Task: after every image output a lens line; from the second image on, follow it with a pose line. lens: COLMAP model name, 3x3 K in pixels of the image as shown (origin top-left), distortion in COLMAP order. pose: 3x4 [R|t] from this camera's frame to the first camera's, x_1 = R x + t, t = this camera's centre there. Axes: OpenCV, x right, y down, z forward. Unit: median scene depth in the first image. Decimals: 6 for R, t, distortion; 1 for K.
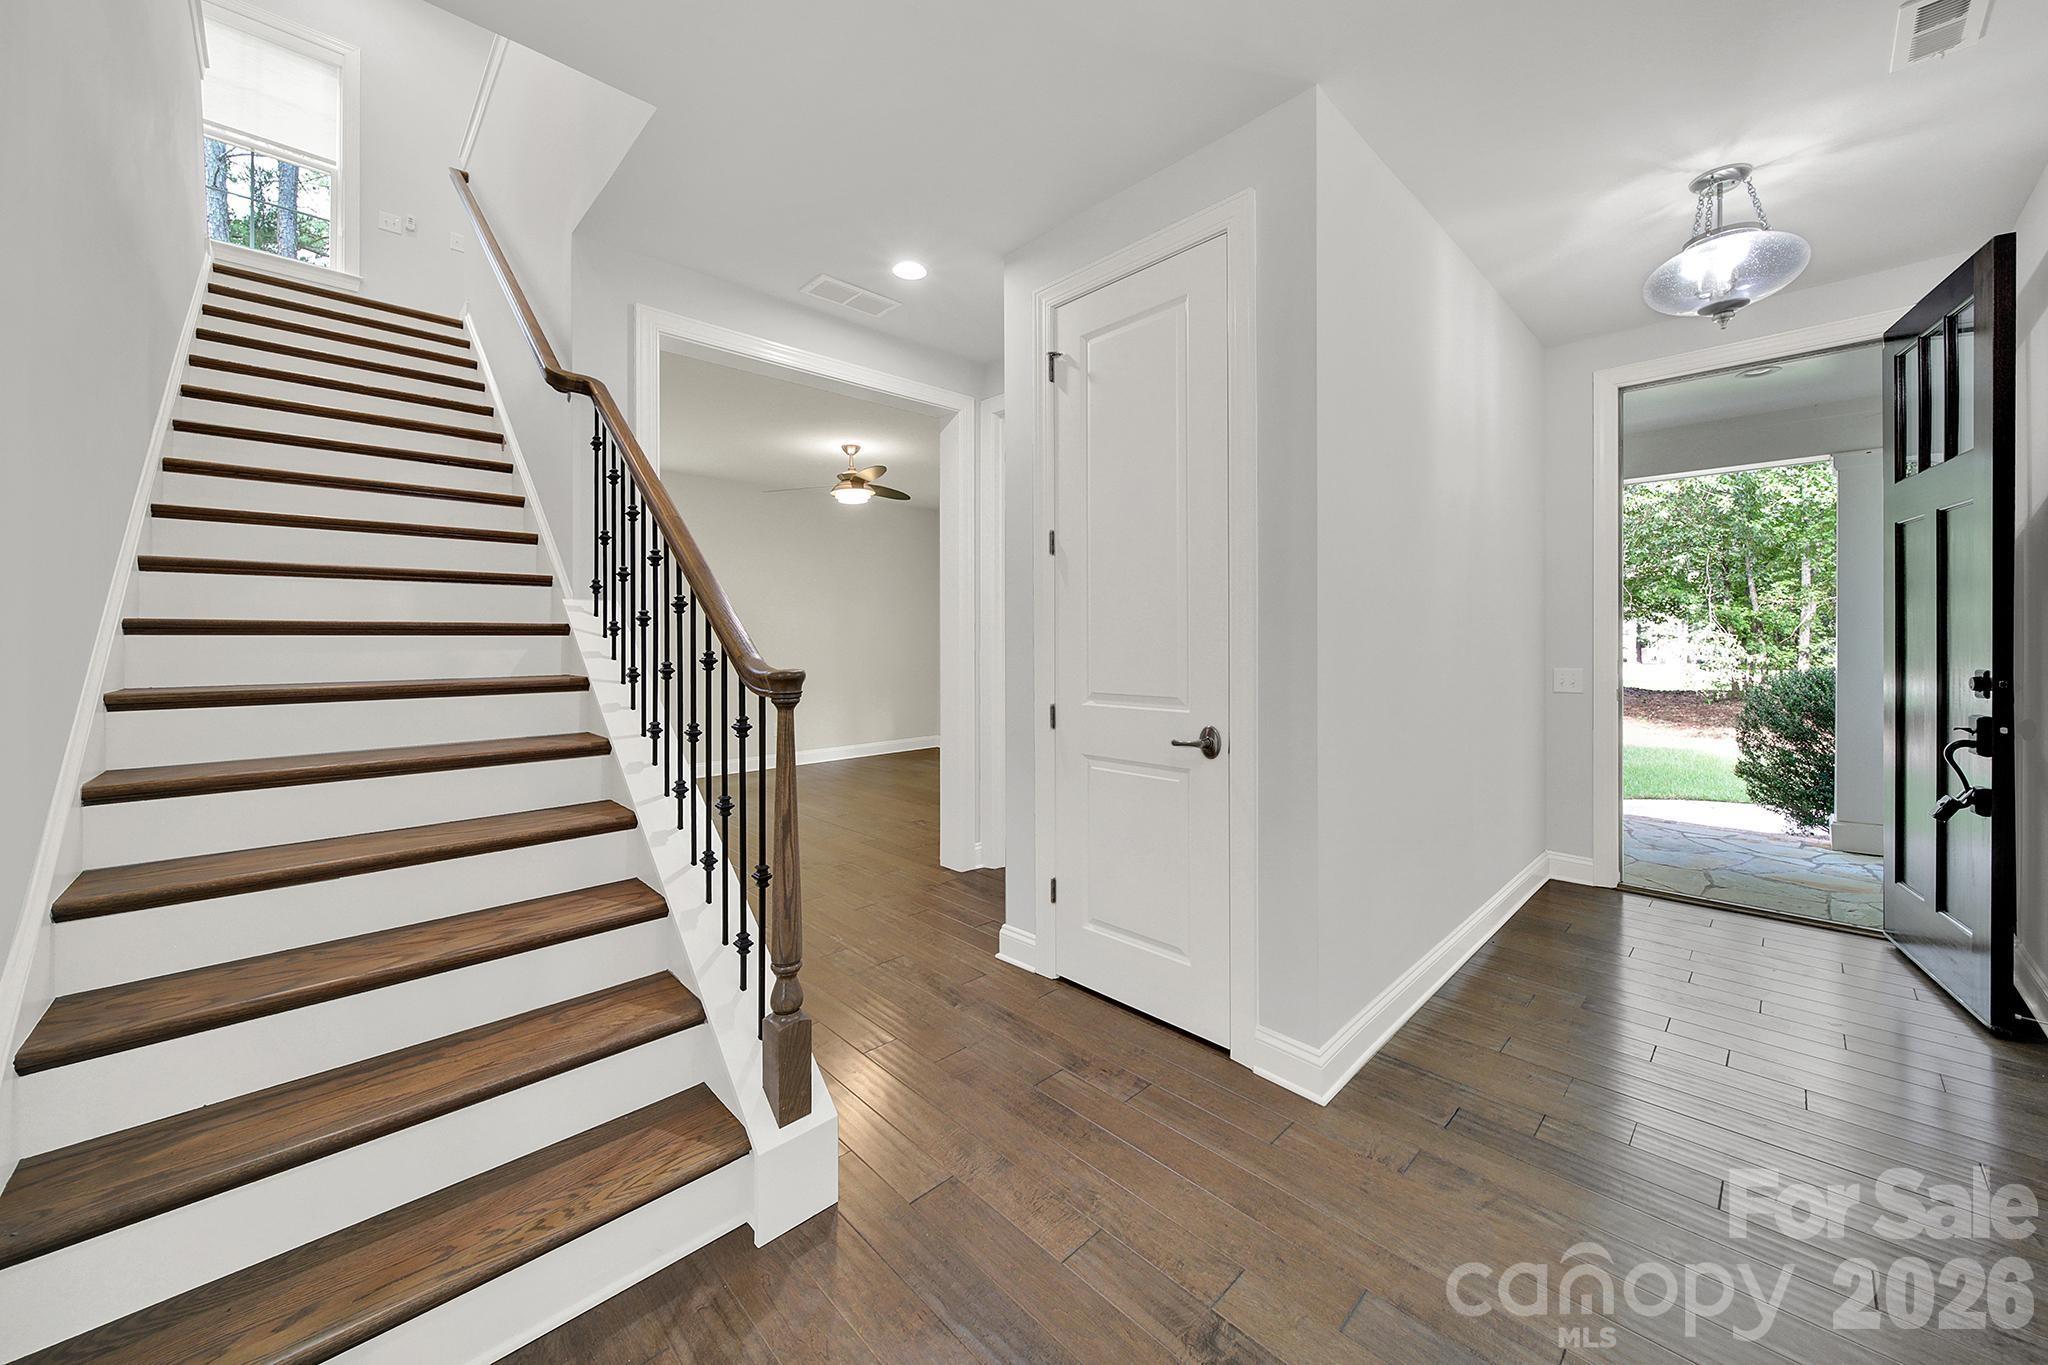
lens RADIAL K [[736.4, 0, 1028.6], [0, 736.4, 665.5], [0, 0, 1]] dist [0.000344, -0.000006]
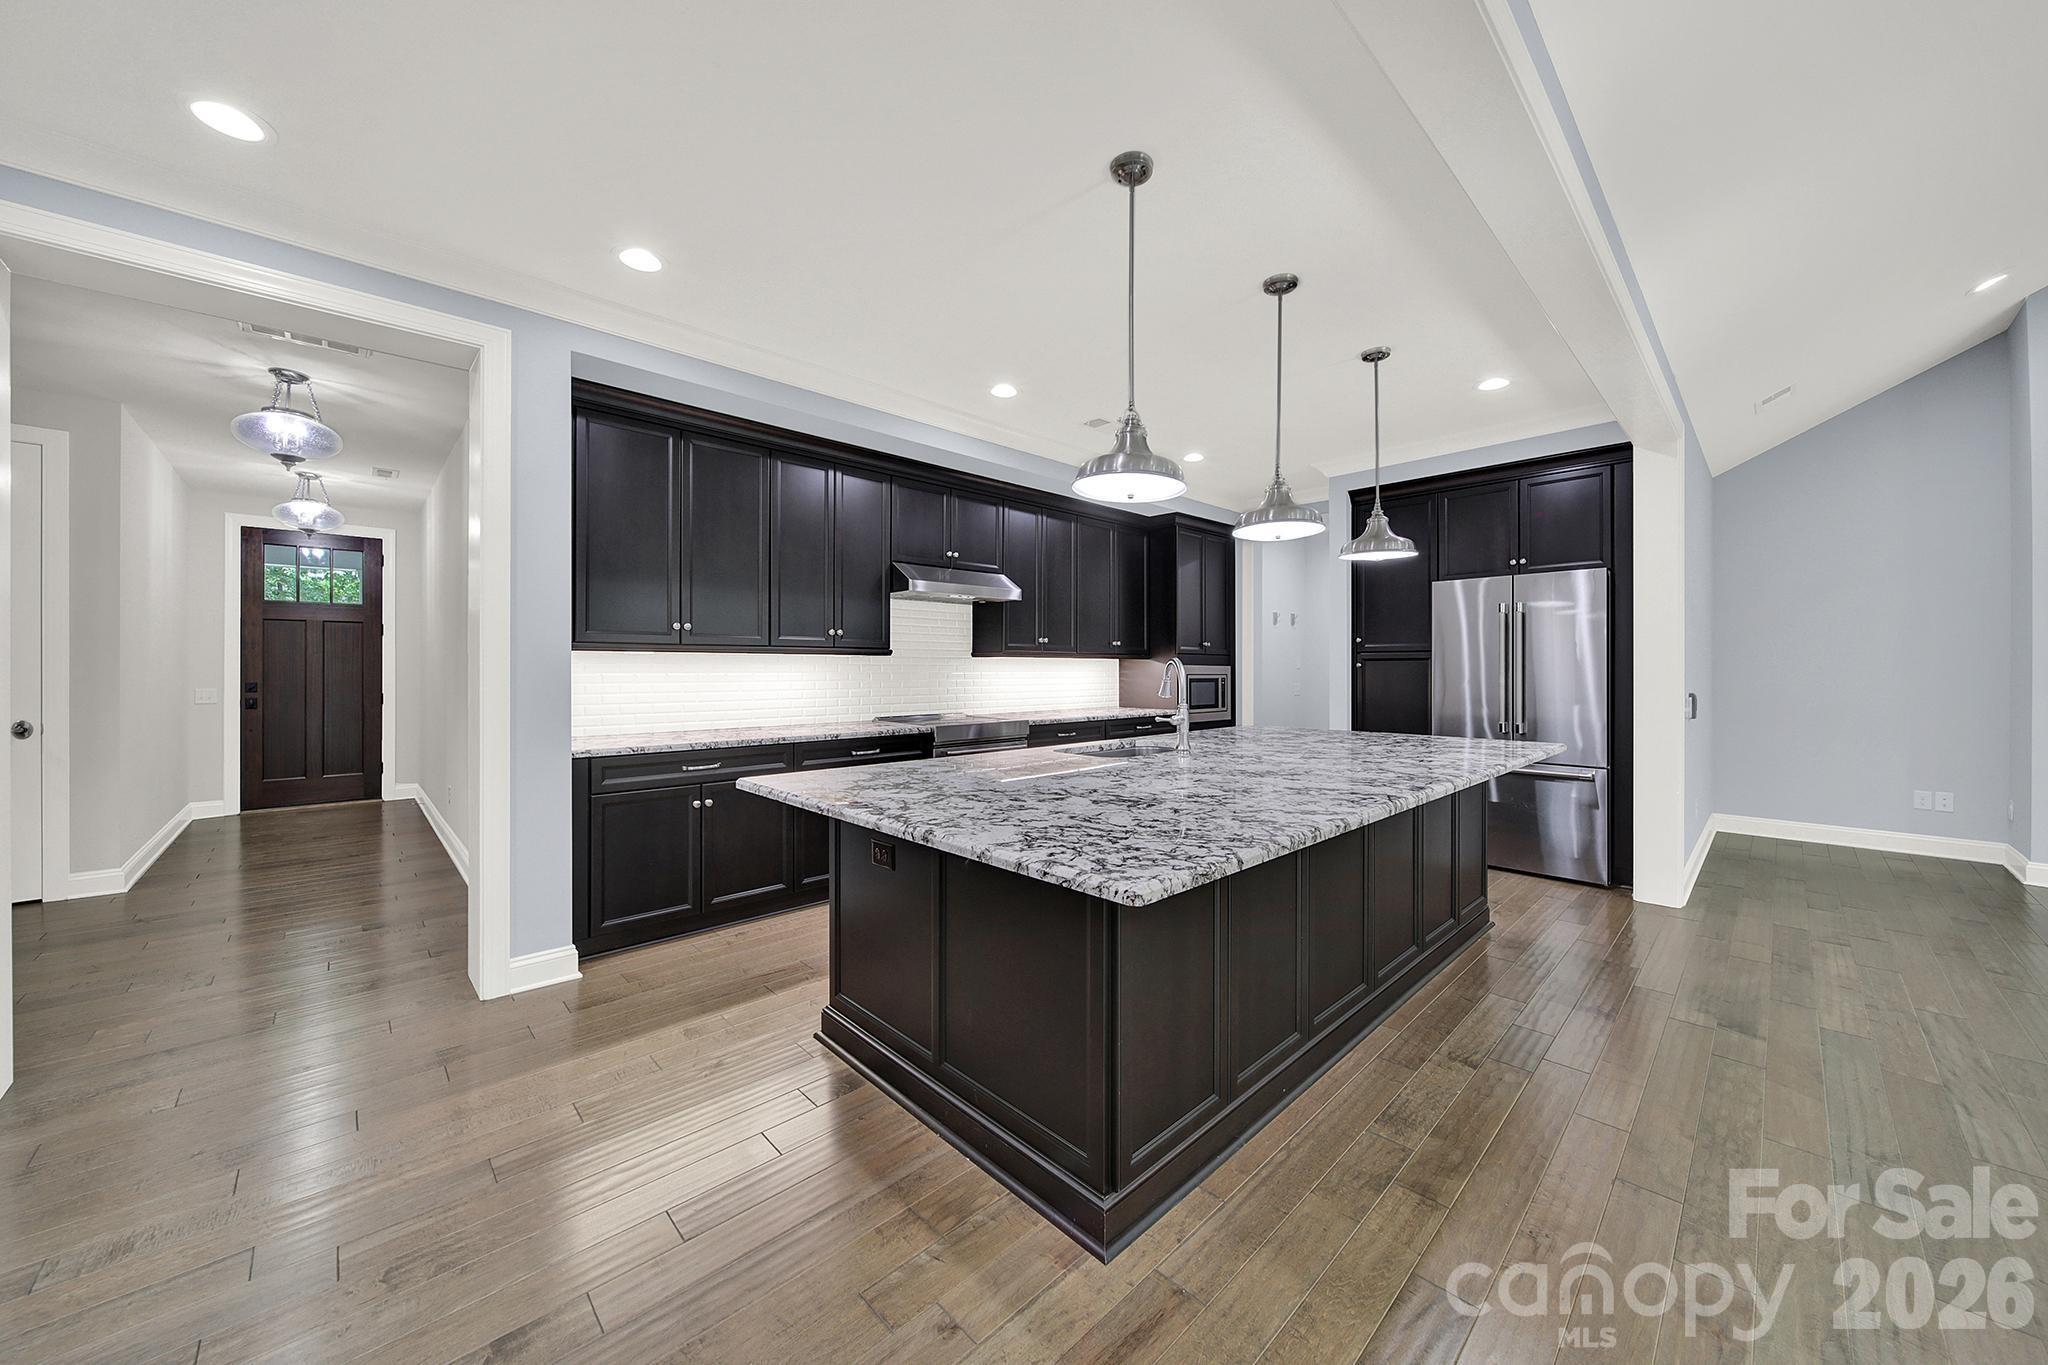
lens RADIAL K [[725.8, 0, 998.1], [0, 725.8, 667.7], [0, 0, 1]] dist [-0.000084, -0.000078]
pose [[0.026946, 0.005139, 0.999624, -1.074643], [0.007181, 0.999960, -0.005334, -0.014748], [-0.999611, 0.007322, 0.026908, -1.046493]]
